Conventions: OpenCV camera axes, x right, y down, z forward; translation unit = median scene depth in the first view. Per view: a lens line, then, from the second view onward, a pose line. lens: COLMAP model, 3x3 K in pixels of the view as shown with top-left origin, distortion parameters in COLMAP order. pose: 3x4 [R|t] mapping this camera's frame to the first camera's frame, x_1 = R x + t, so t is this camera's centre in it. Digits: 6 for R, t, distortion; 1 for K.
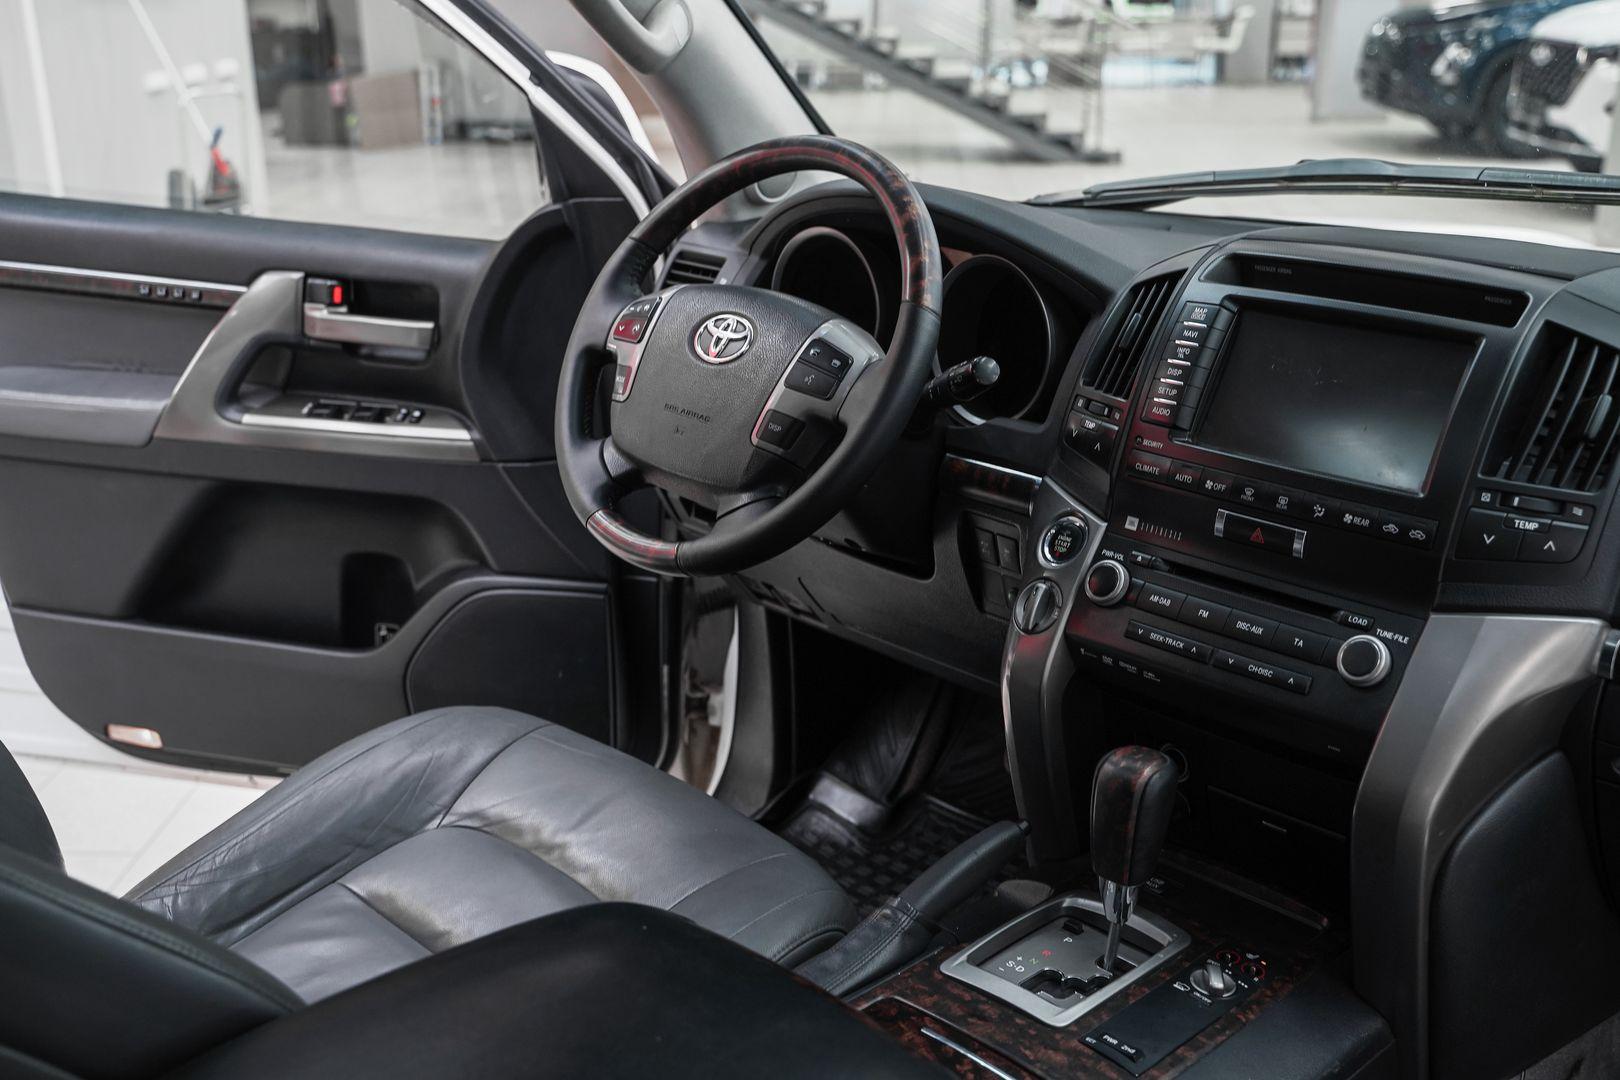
lens RADIAL K [[1693.2, 0, 810.0], [0, 1693.2, 540.0], [0, 0, 1]] dist [-0.057416, 0.135453]
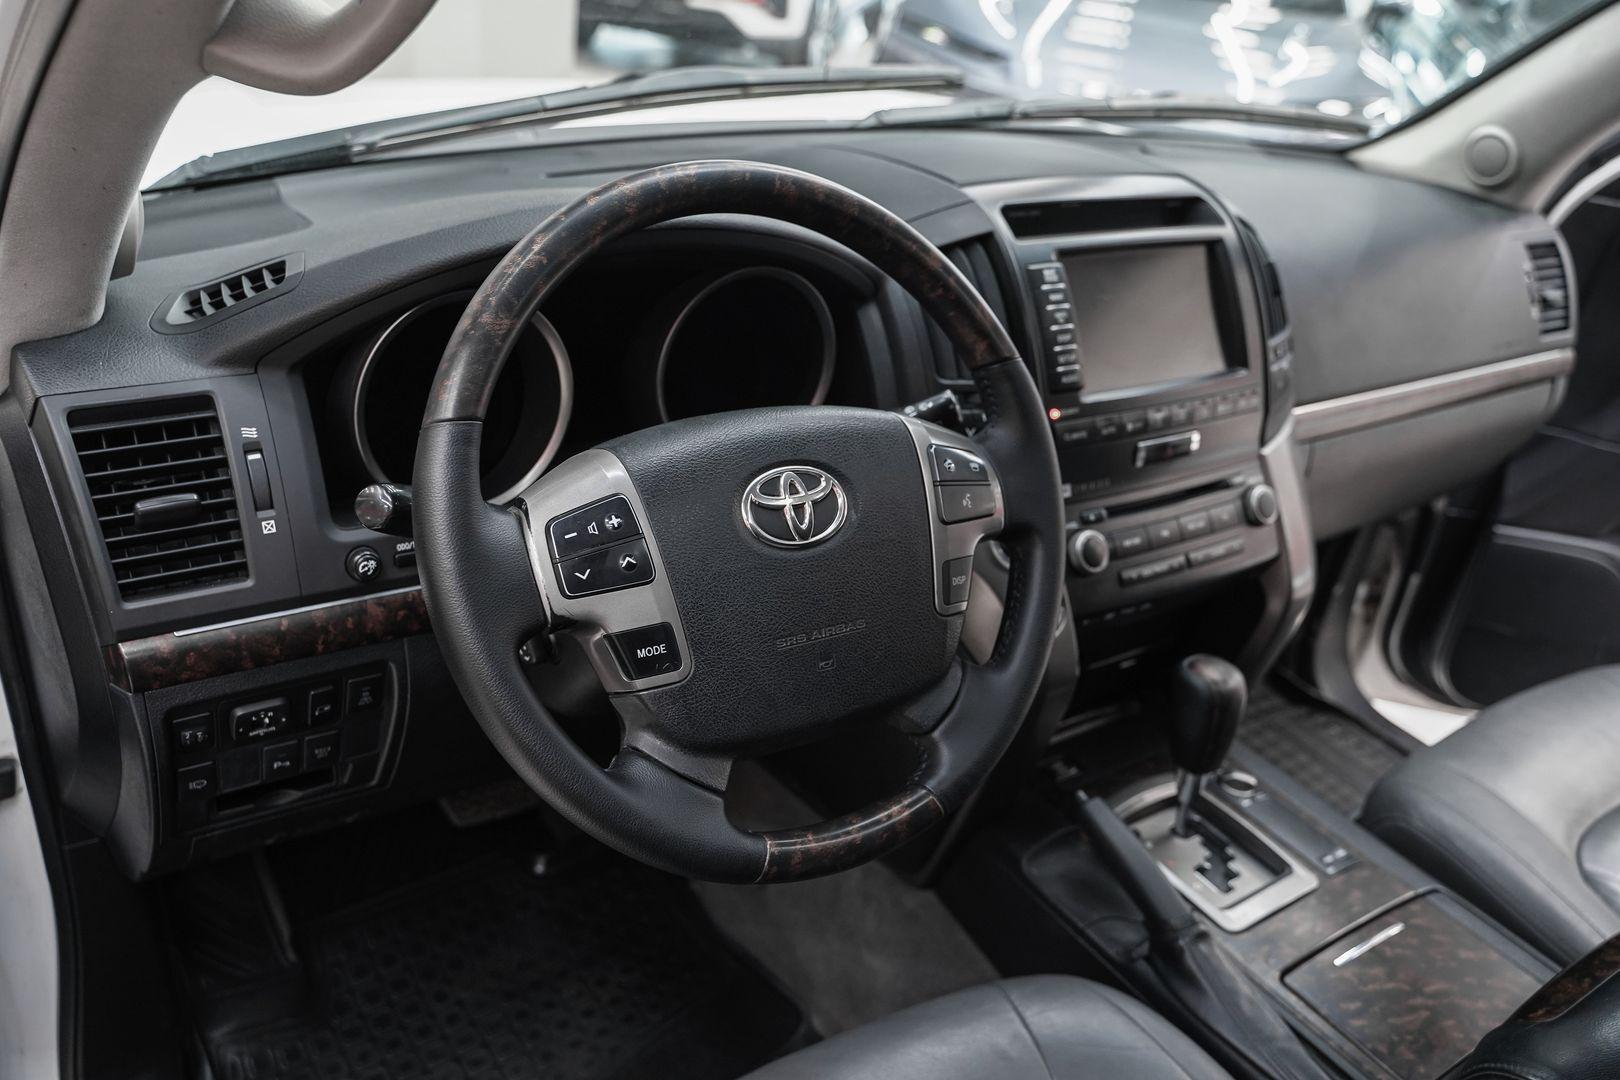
lens RADIAL K [[1305.7, 0, 810.0], [0, 1305.7, 540.0], [0, 0, 1]] dist [-0.100405, 0.063244]
pose [[0.183737, -0.452056, 0.872861, -0.494543], [0.213314, 0.885154, 0.413521, -0.314443], [-0.959551, 0.110215, 0.259065, 0.873794]]
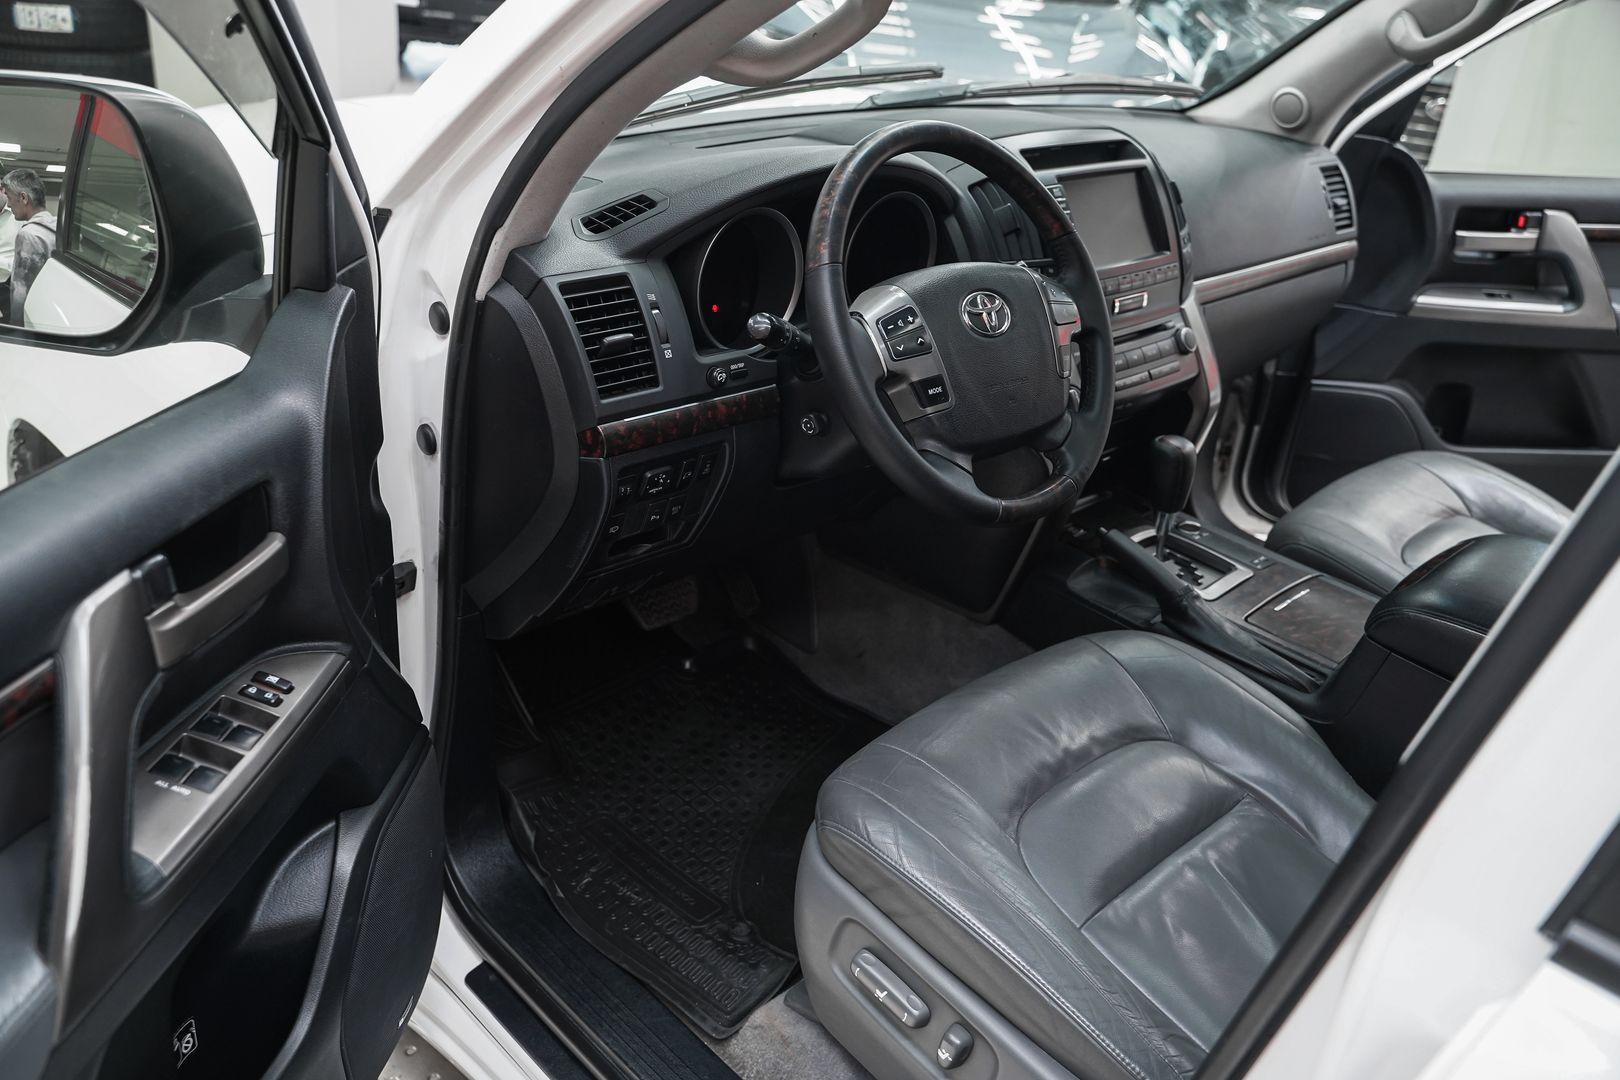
lens RADIAL K [[1296.3, 0, 810.0], [0, 1296.3, 540.0], [0, 0, 1]] dist [-0.113814, 0.081631]
pose [[0.005299, -0.464130, 0.885751, -0.890392], [0.235936, 0.861337, 0.449926, -0.406471], [-0.971754, 0.206597, 0.114069, 1.055428]]
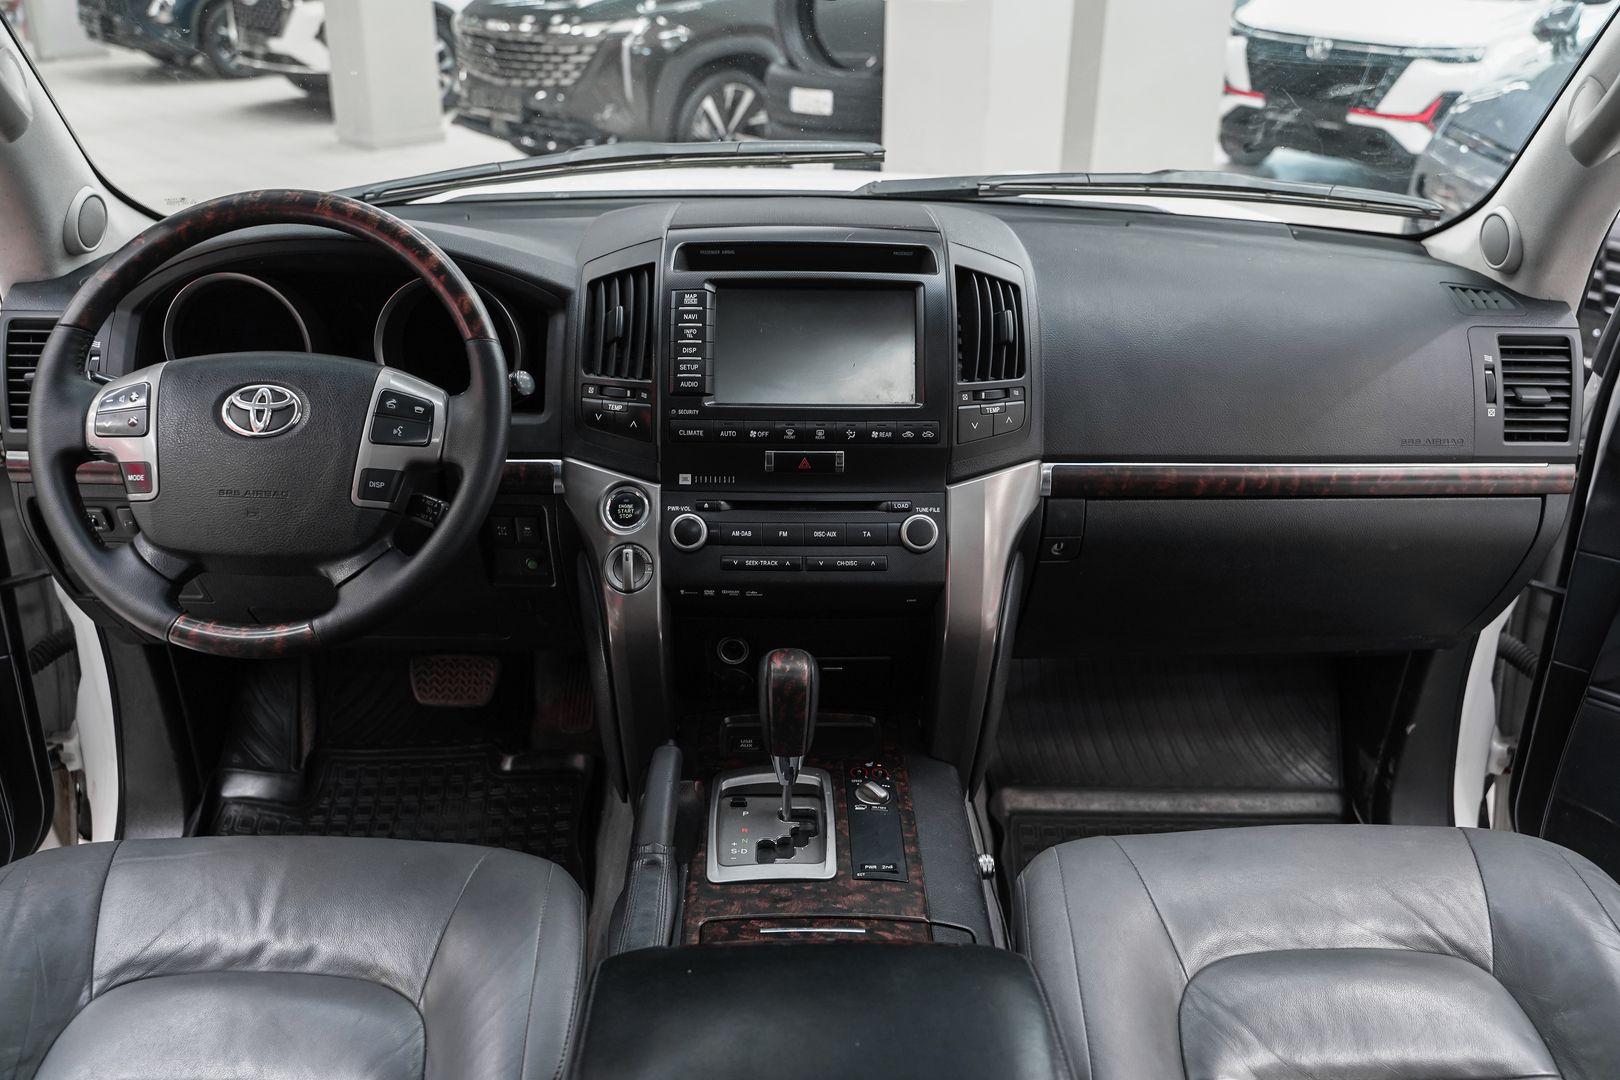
lens RADIAL K [[1328.1, 0, 810.0], [0, 1328.1, 540.0], [0, 0, 1]] dist [-0.109125, 0.068491]
pose [[0.678094, -0.306802, 0.667878, -0.367689], [0.220232, 0.951771, 0.213612, -0.140179], [-0.701204, 0.002239, 0.712958, 0.237412]]
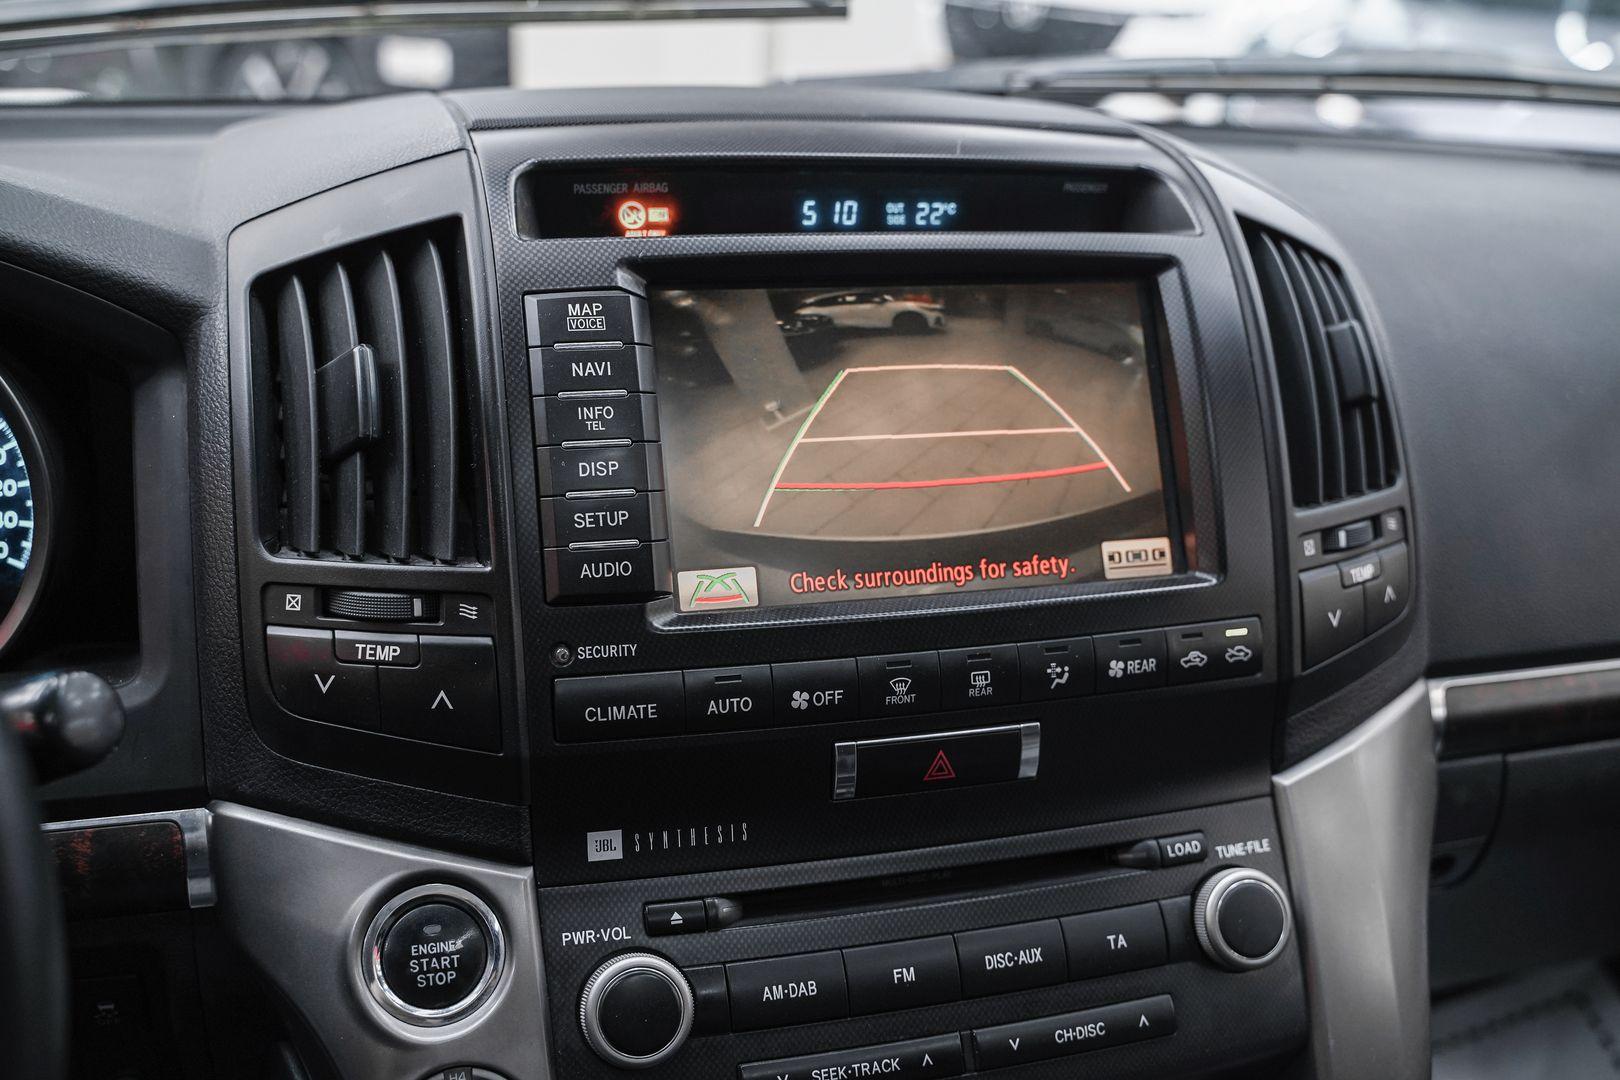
lens RADIAL K [[1589.6, 0, 810.0], [0, 1589.6, 540.0], [0, 0, 1]] dist [-0.053099, 0.022905]
pose [[0.459936, -0.315640, 0.829958, -0.078263], [0.234061, 0.944727, 0.229579, -0.145434], [-0.856548, 0.088669, 0.508393, 0.694322]]
